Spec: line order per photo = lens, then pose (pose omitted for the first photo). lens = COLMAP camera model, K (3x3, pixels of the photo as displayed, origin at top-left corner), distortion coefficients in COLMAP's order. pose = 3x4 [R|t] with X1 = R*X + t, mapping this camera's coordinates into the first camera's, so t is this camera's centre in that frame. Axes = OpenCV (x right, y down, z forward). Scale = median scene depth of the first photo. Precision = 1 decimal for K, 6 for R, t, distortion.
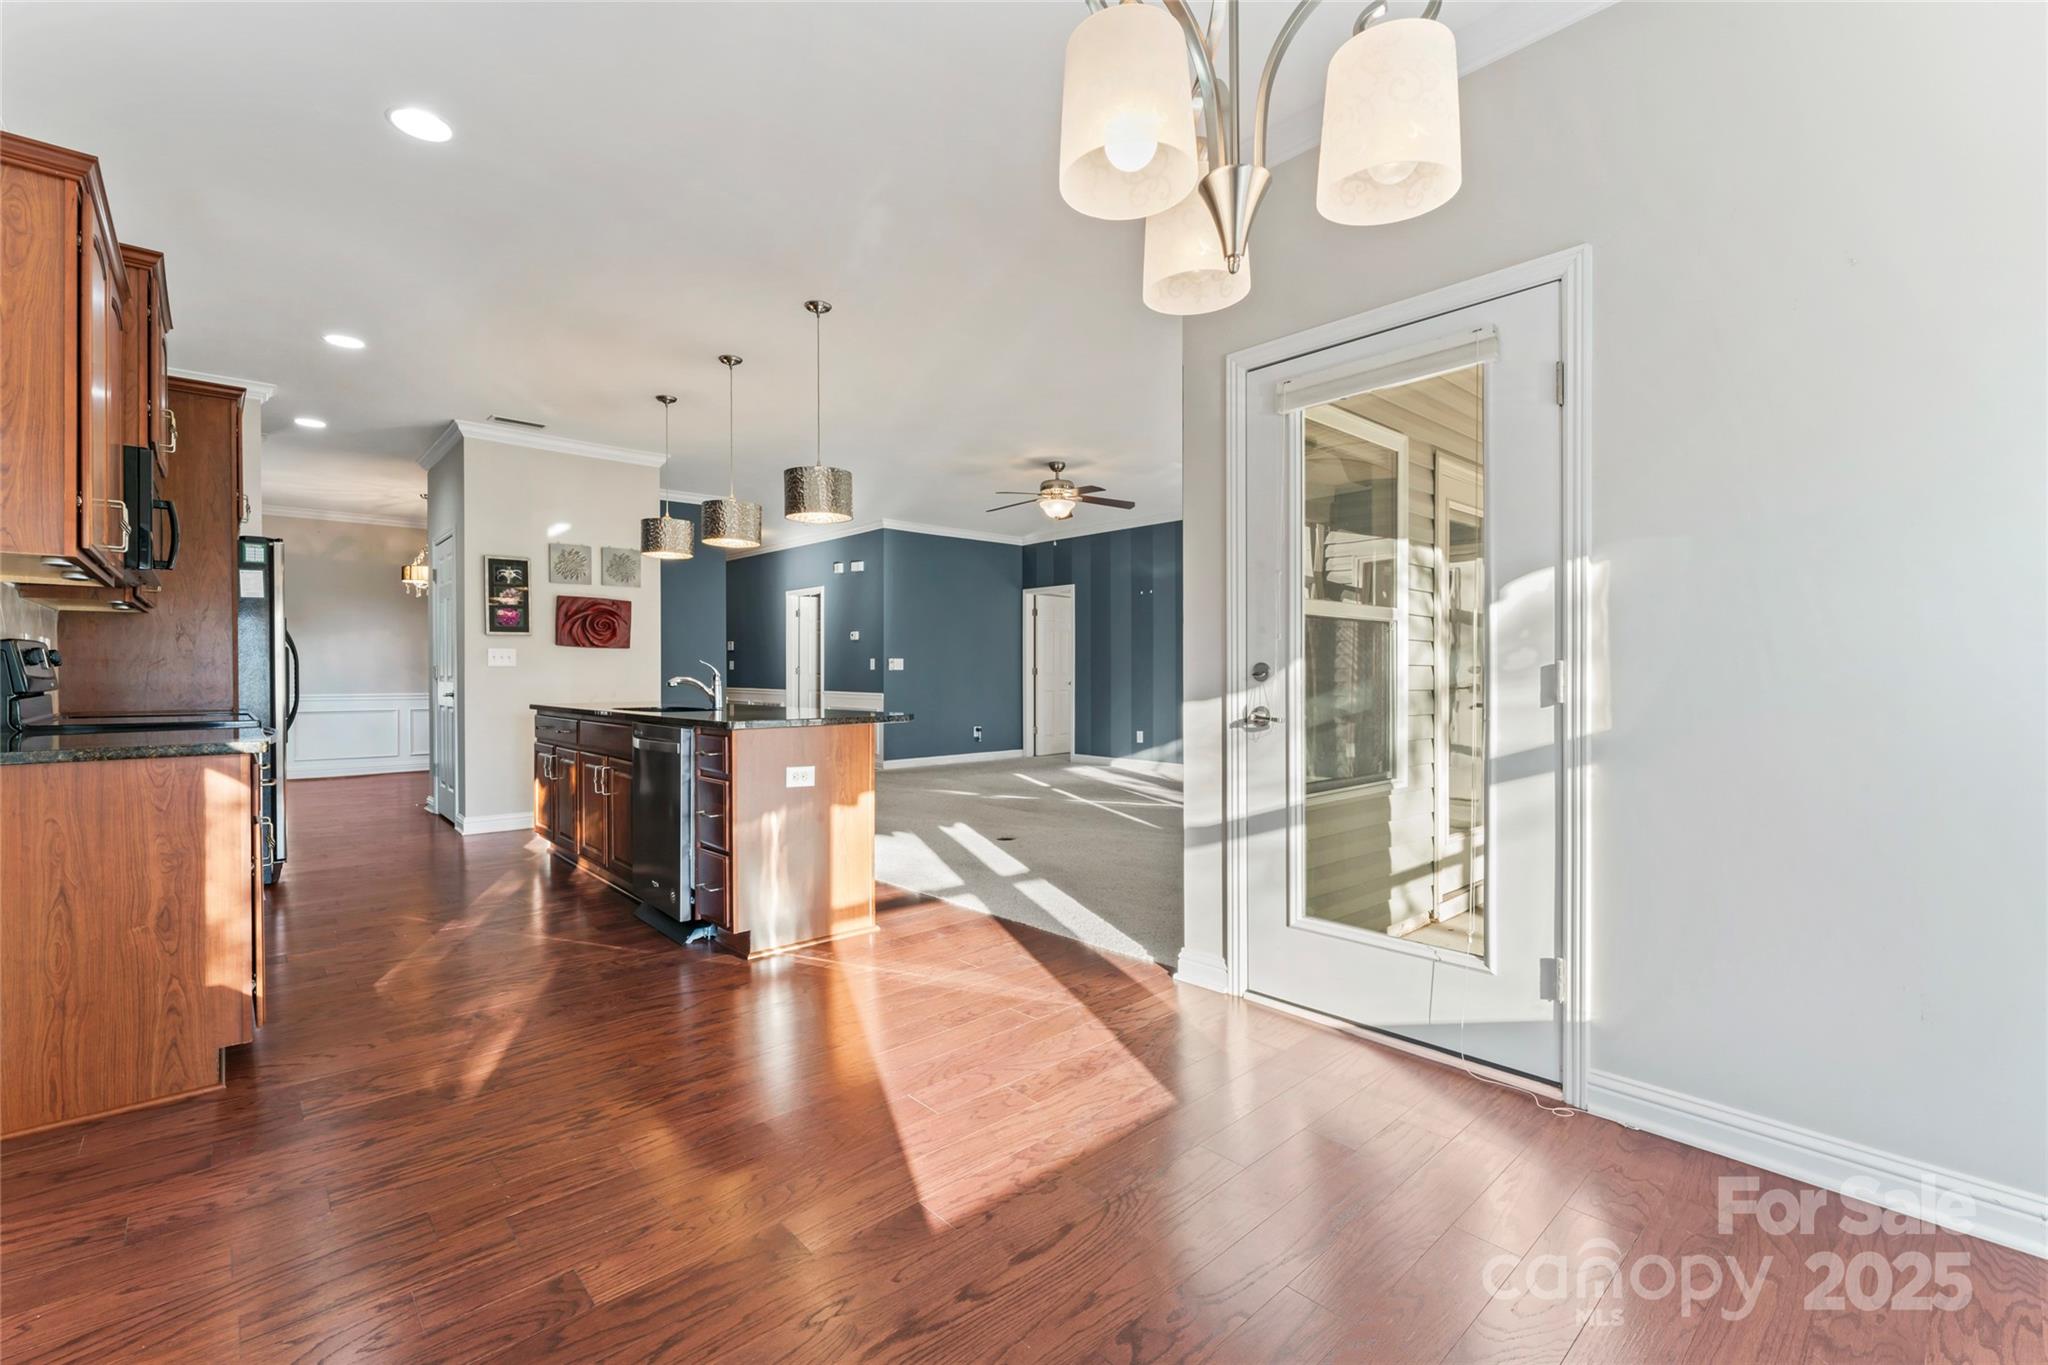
lens RADIAL K [[883.9, 0, 1025.4], [0, 883.9, 679.6], [0, 0, 1]] dist [0.000849, 0.000733]
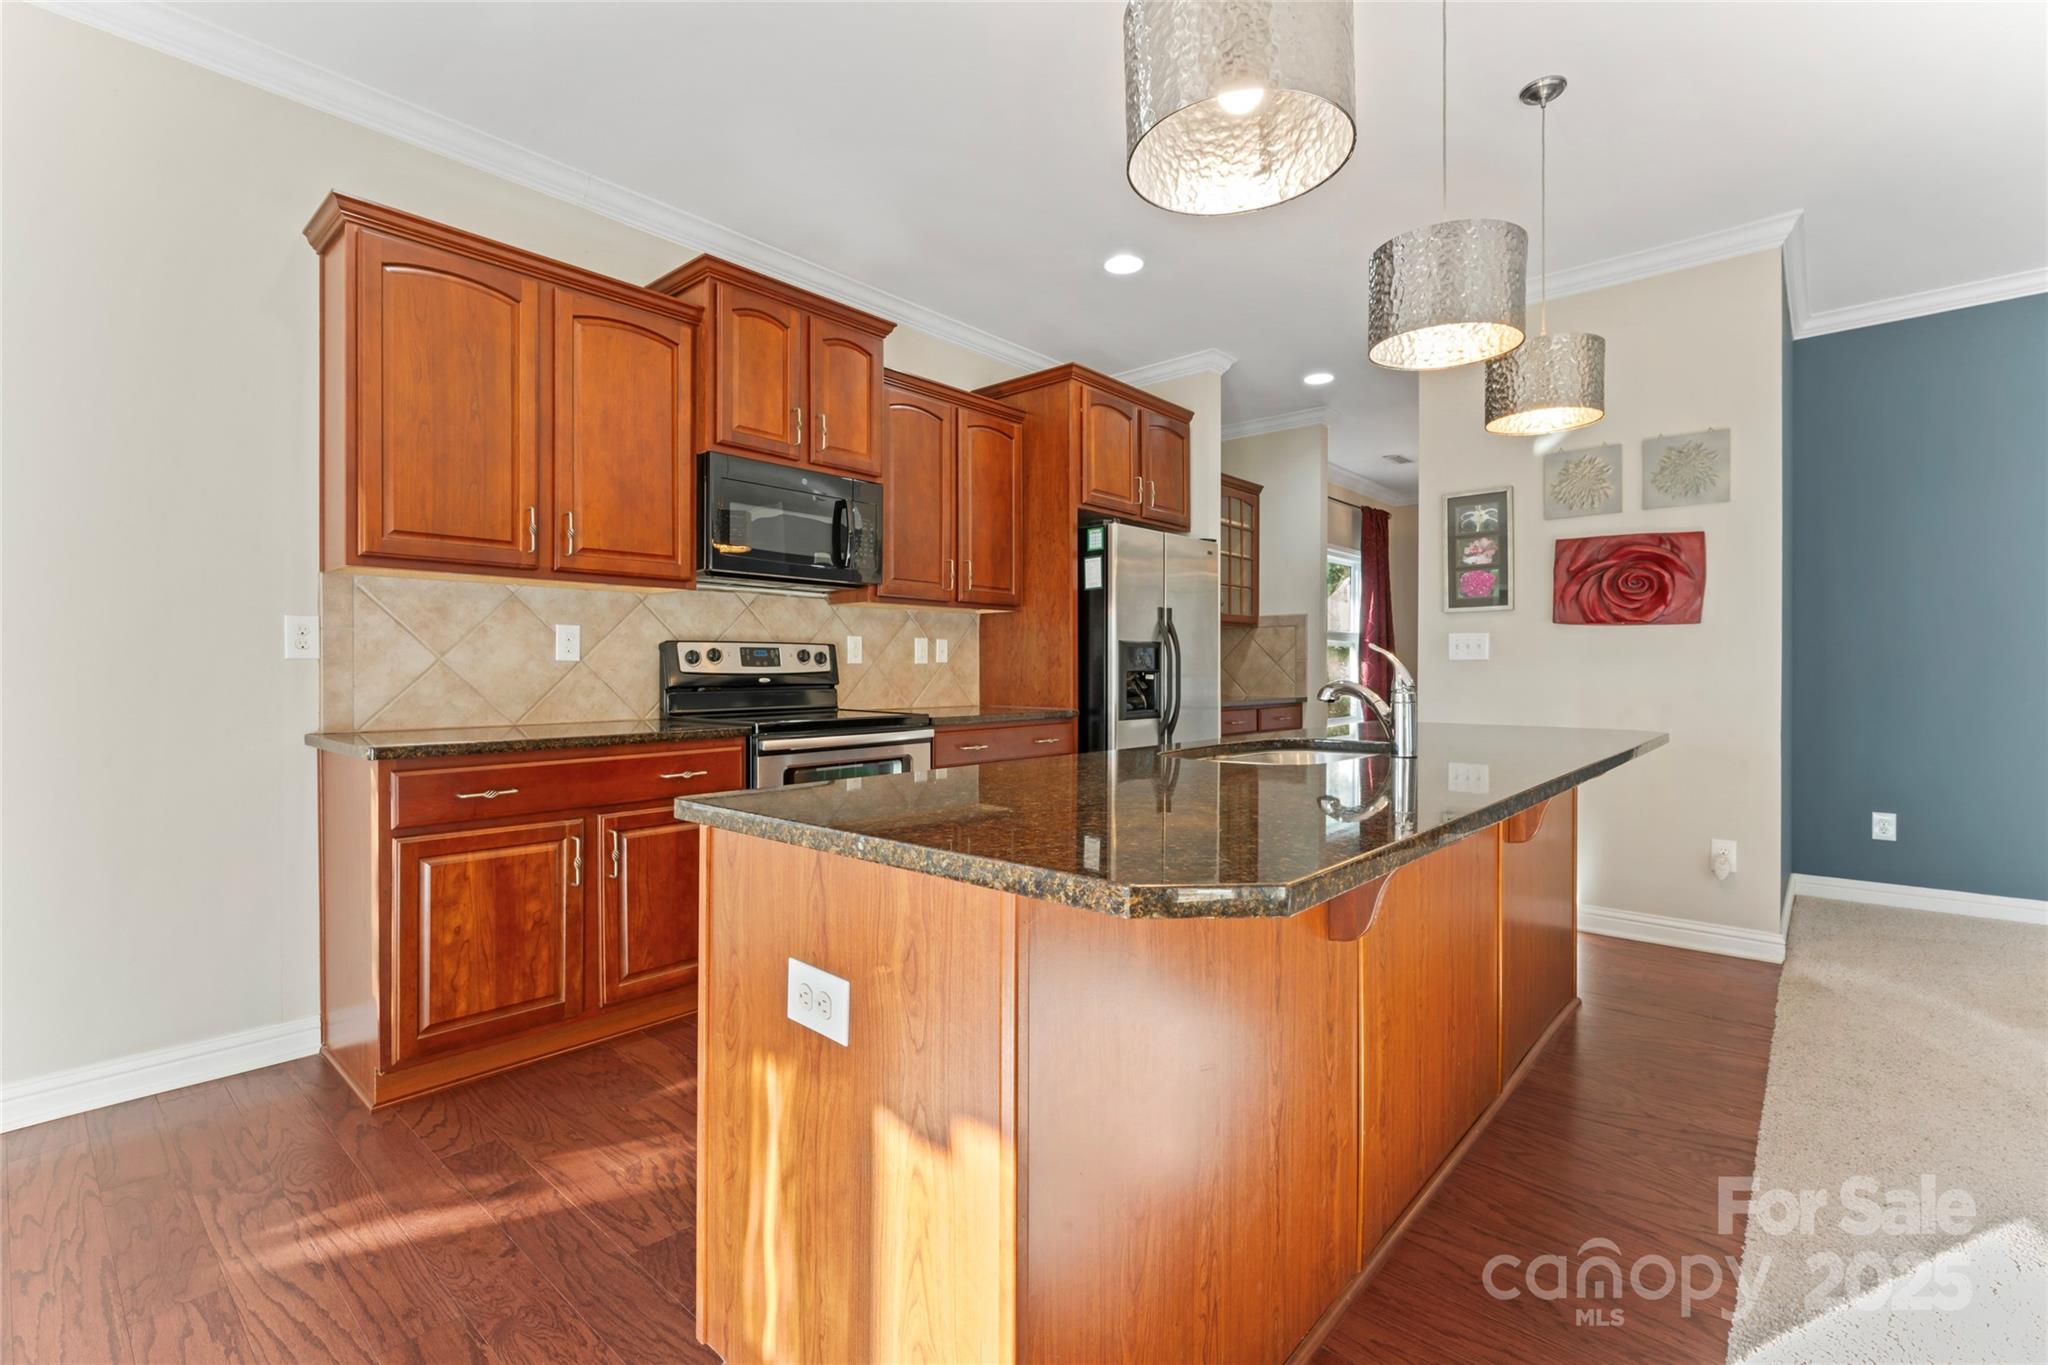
lens RADIAL K [[921.1, 0, 1014.7], [0, 921.1, 684.2], [0, 0, 1]] dist [-0.006530, 0.002086]
pose [[0.090816, 0.019597, -0.995675, 0.048873], [-0.008119, 0.999788, 0.018938, -0.006088], [0.995835, 0.006364, 0.090956, 0.519492]]
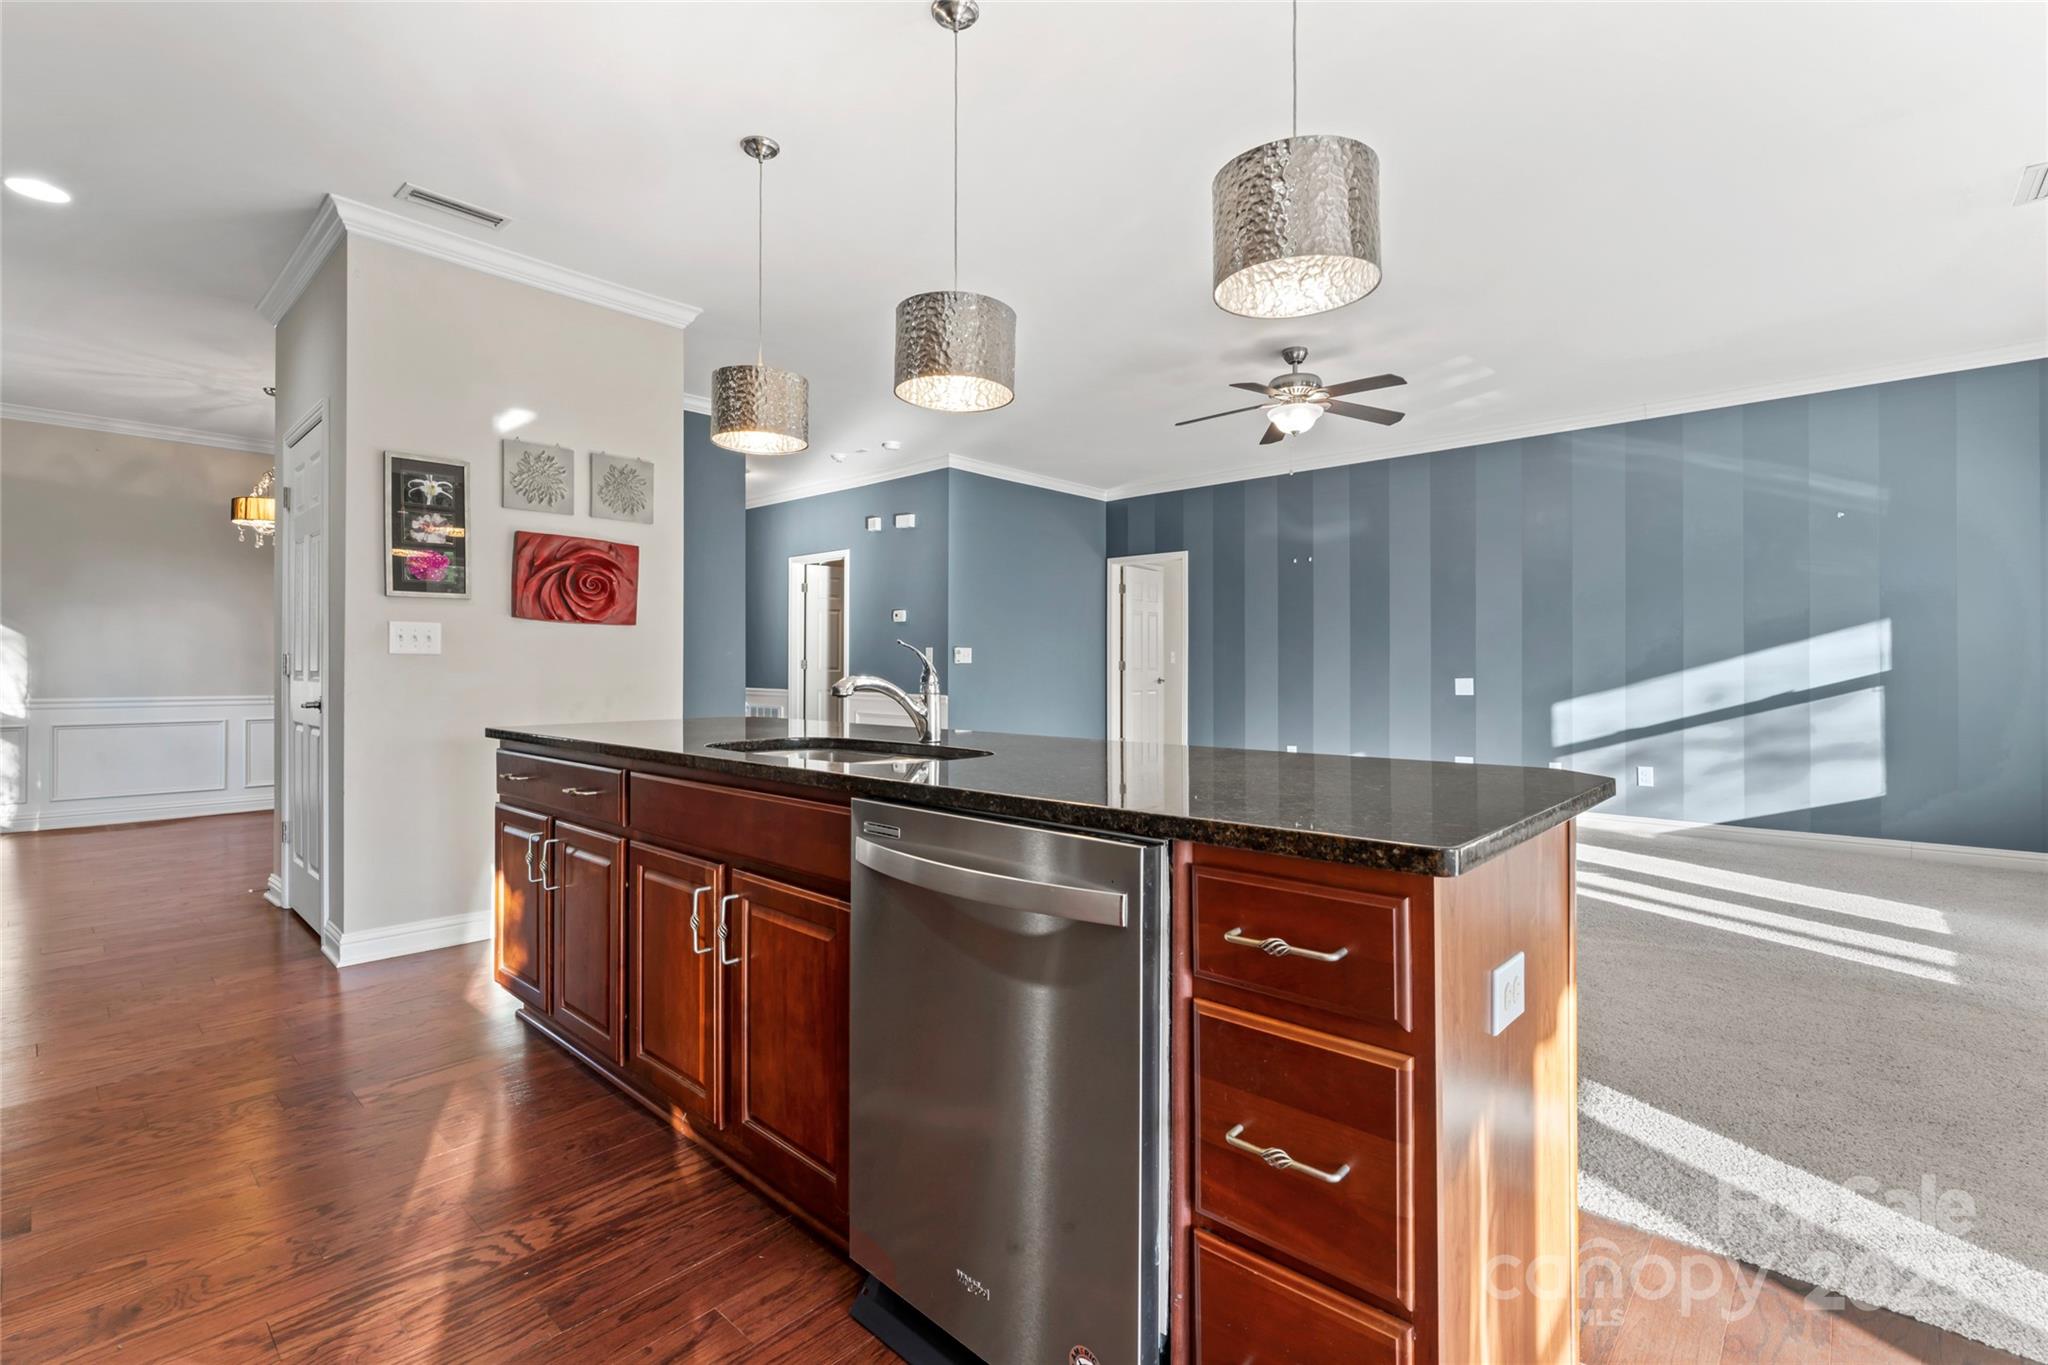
lens RADIAL K [[921.1, 0, 1032.9], [0, 921.1, 665.2], [0, 0, 1]] dist [-0.006530, 0.002086]
pose [[0.995492, 0.001816, 0.094833, -0.226183], [-0.000804, 0.999942, -0.010710, -0.001914], [-0.094847, 0.010585, 0.995436, 0.338189]]
